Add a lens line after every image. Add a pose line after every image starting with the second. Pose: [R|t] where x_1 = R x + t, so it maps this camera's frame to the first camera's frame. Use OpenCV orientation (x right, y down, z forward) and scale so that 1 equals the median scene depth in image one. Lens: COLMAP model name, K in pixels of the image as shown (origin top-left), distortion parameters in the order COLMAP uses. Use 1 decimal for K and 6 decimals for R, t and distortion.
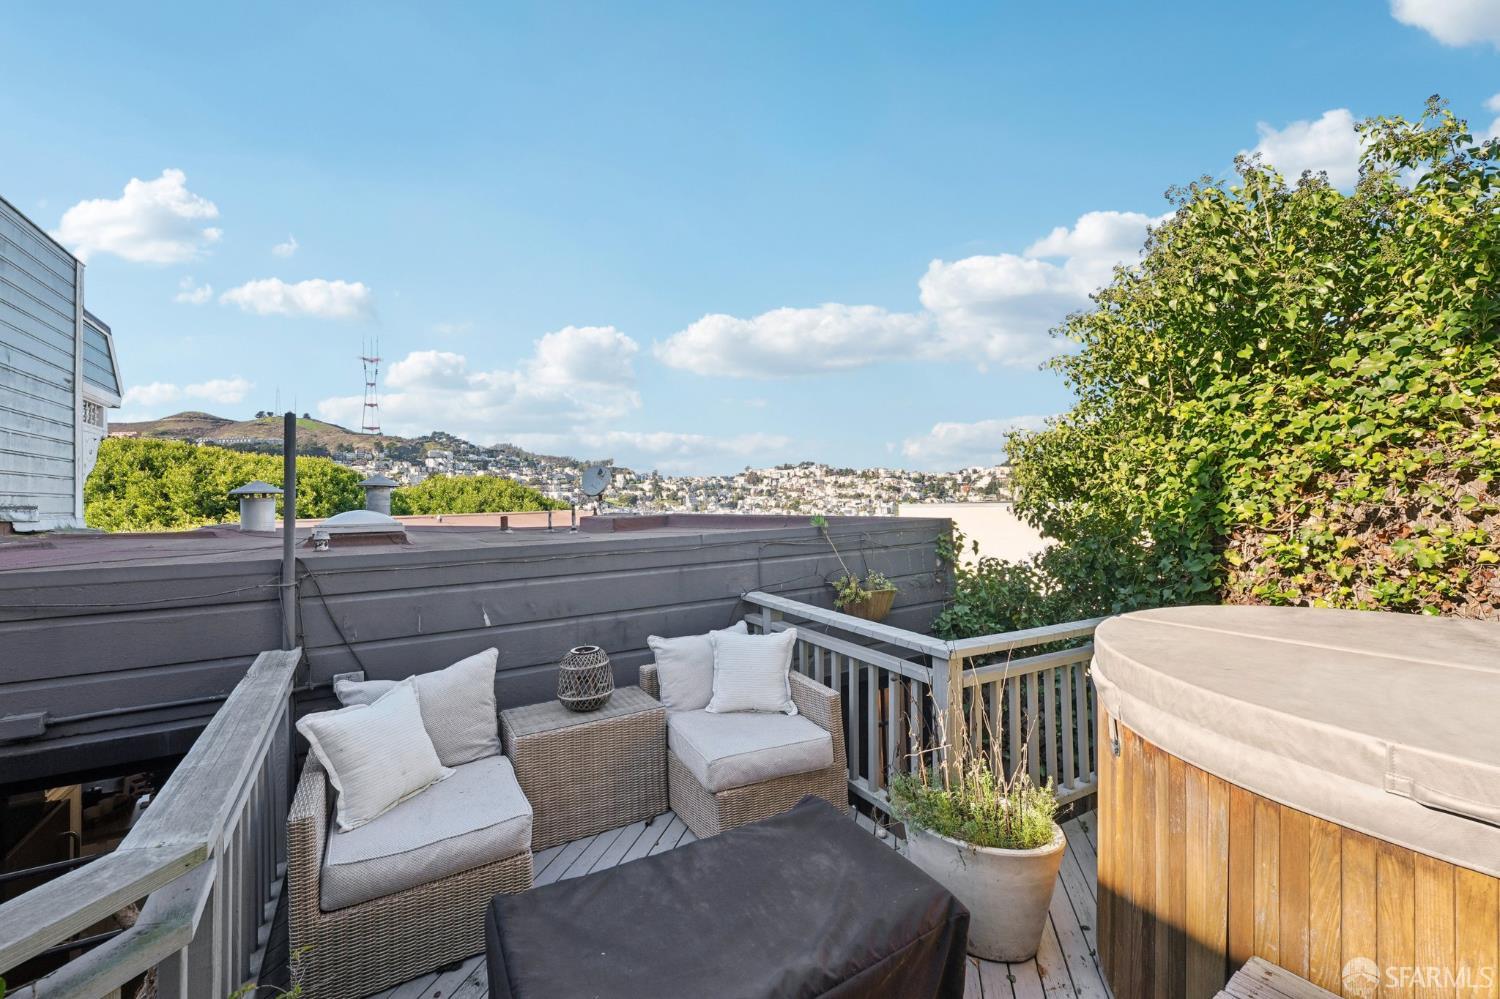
lens RADIAL K [[609.0, 0, 759.7], [0, 609.0, 484.4], [0, 0, 1]] dist [-0.000462, -0.000501]
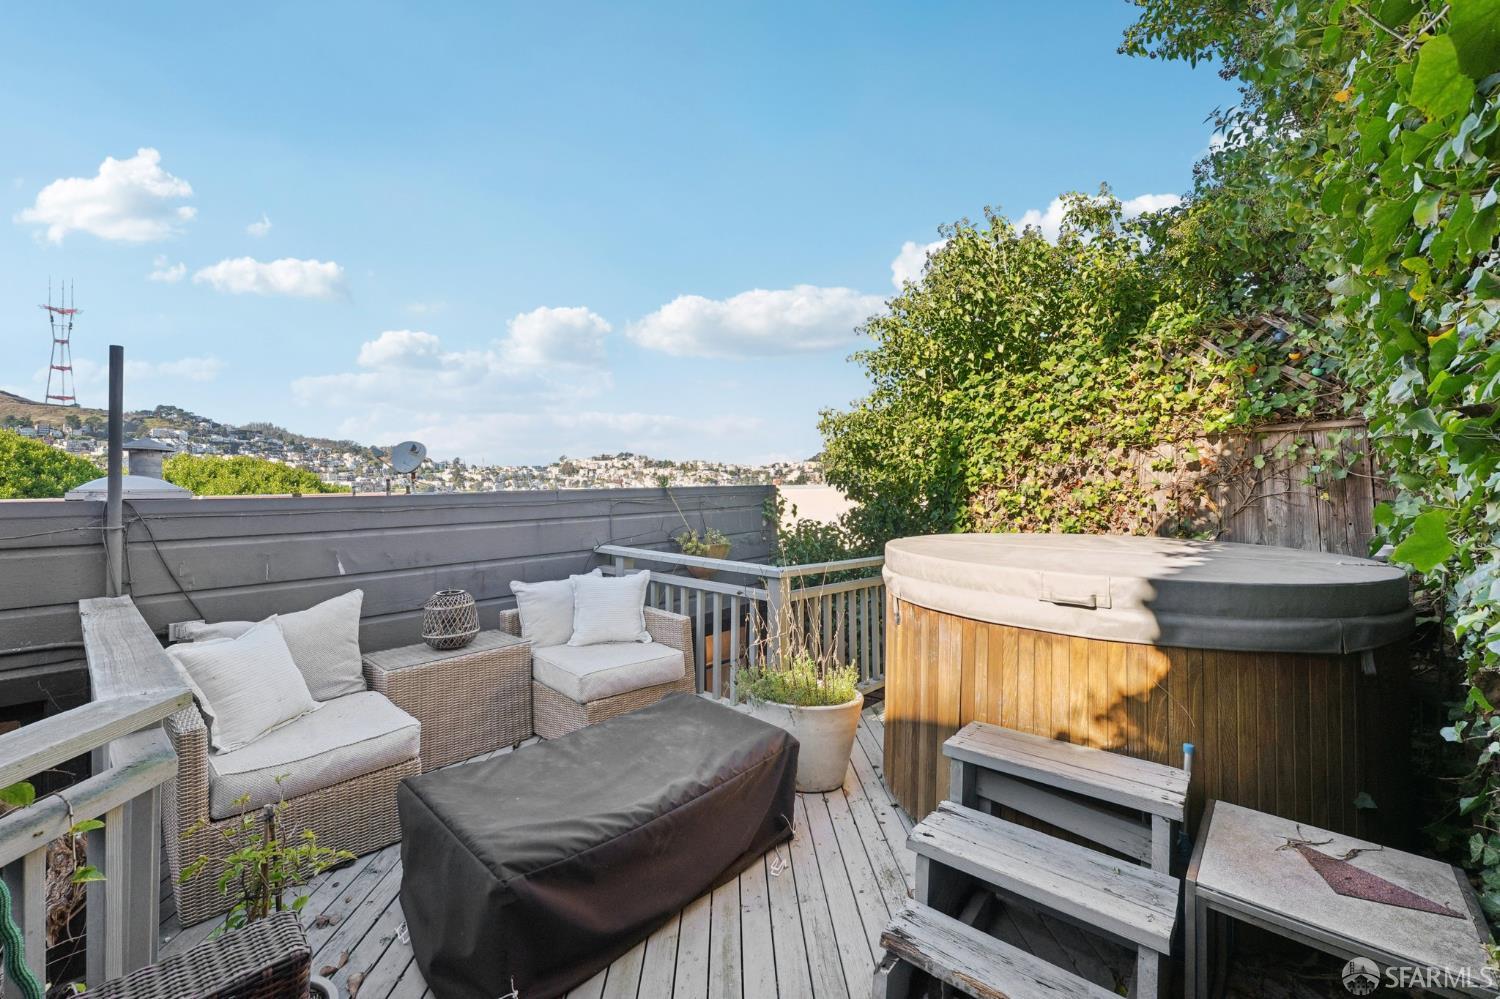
lens RADIAL K [[604.3, 0, 753.1], [0, 604.3, 481.7], [0, 0, 1]] dist [-0.000208, -0.000273]
pose [[0.959513, 0.008584, 0.281533, -0.077122], [-0.011255, 0.999906, 0.007871, 0.063223], [-0.281439, -0.010721, 0.959519, -0.142527]]
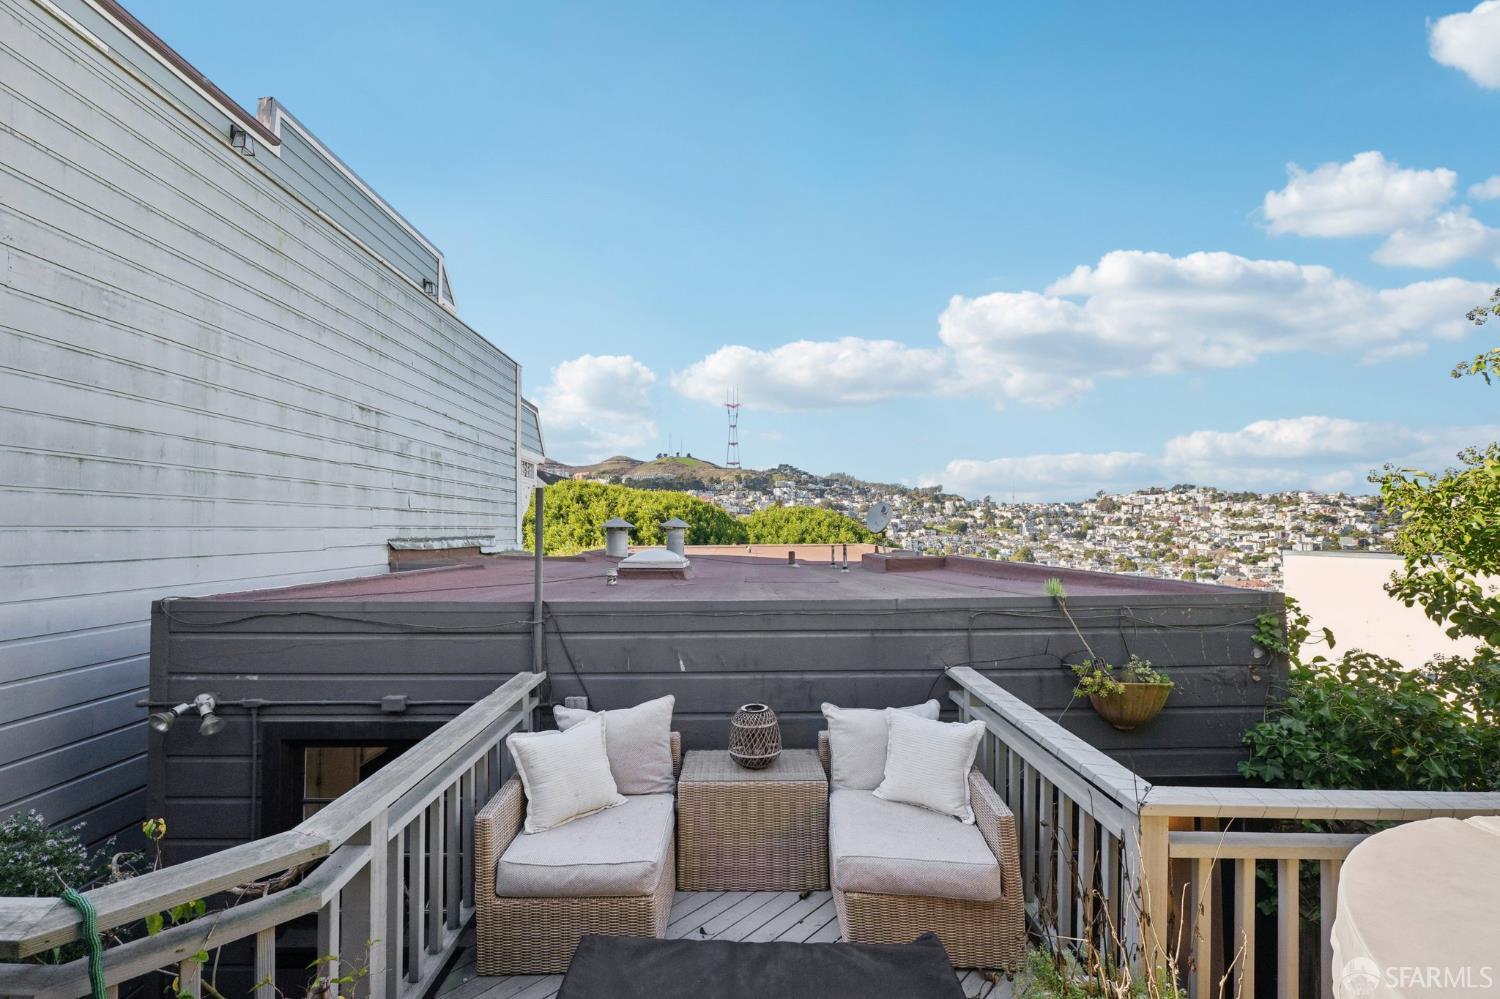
lens RADIAL K [[609.6, 0, 752.7], [0, 609.6, 521.5], [0, 0, 1]] dist [-0.000537, -0.000096]
pose [[0.860001, 0.012282, -0.510145, 0.222743], [-0.004084, 0.999844, 0.017188, -0.058996], [0.510277, -0.012698, 0.859917, 0.112586]]
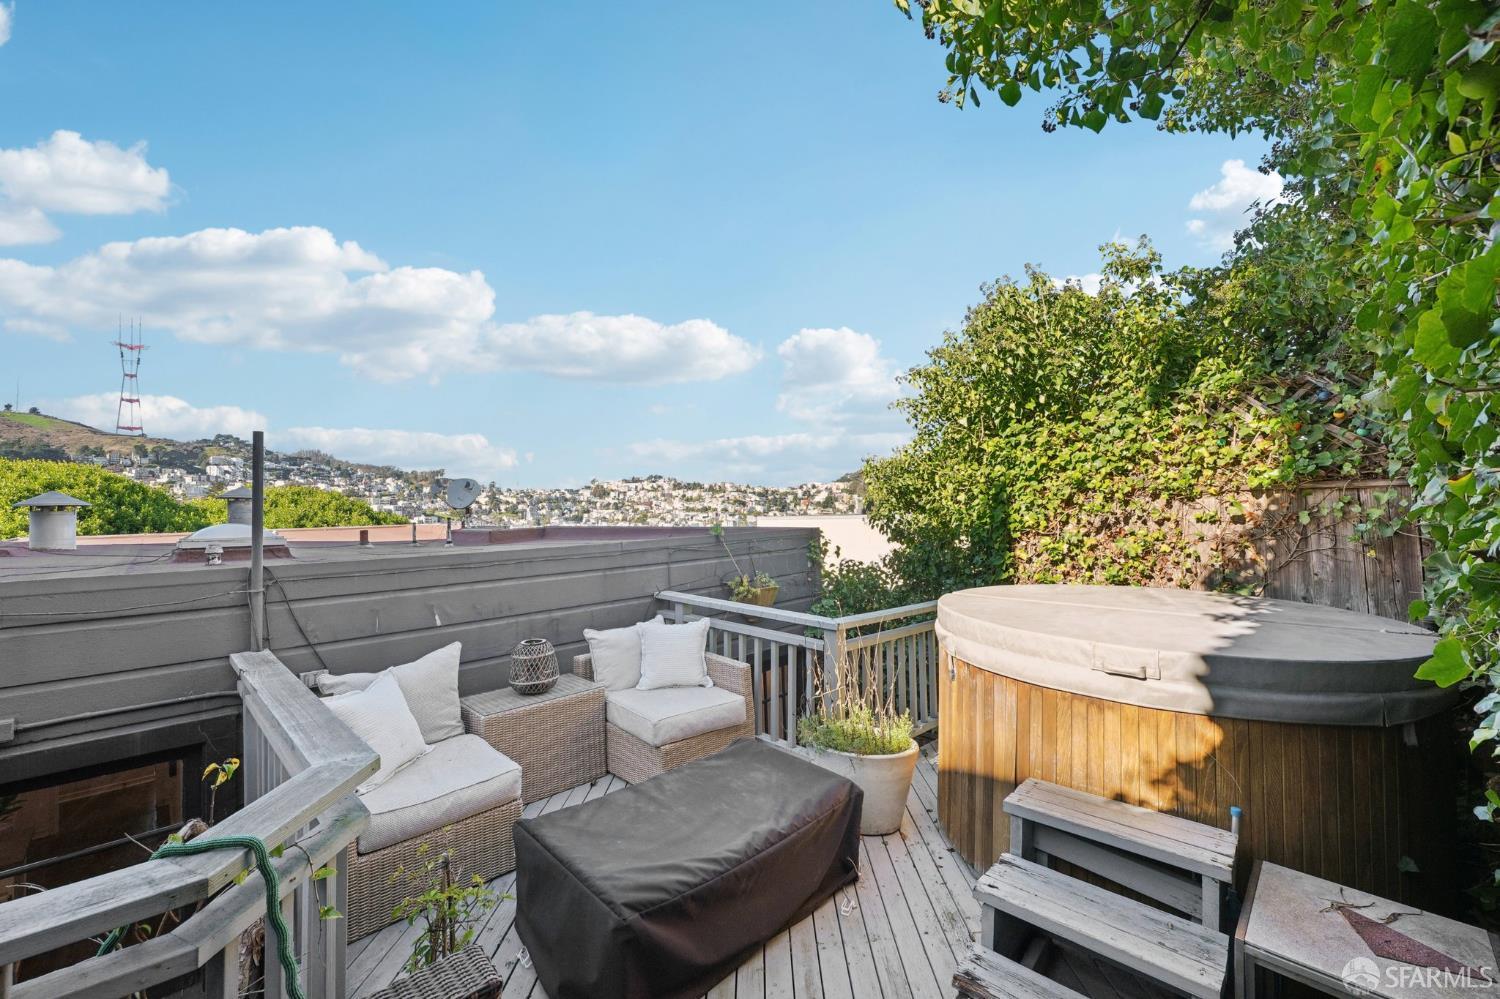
lens RADIAL K [[601.3, 0, 750.0], [0, 601.3, 499.5], [0, 0, 1]] dist [-0.000801, -0.000158]
pose [[0.972921, 0.004160, 0.231102, -0.145999], [-0.004720, 0.999987, 0.001872, -0.002254], [-0.231091, -0.002912, 0.972928, -0.195000]]
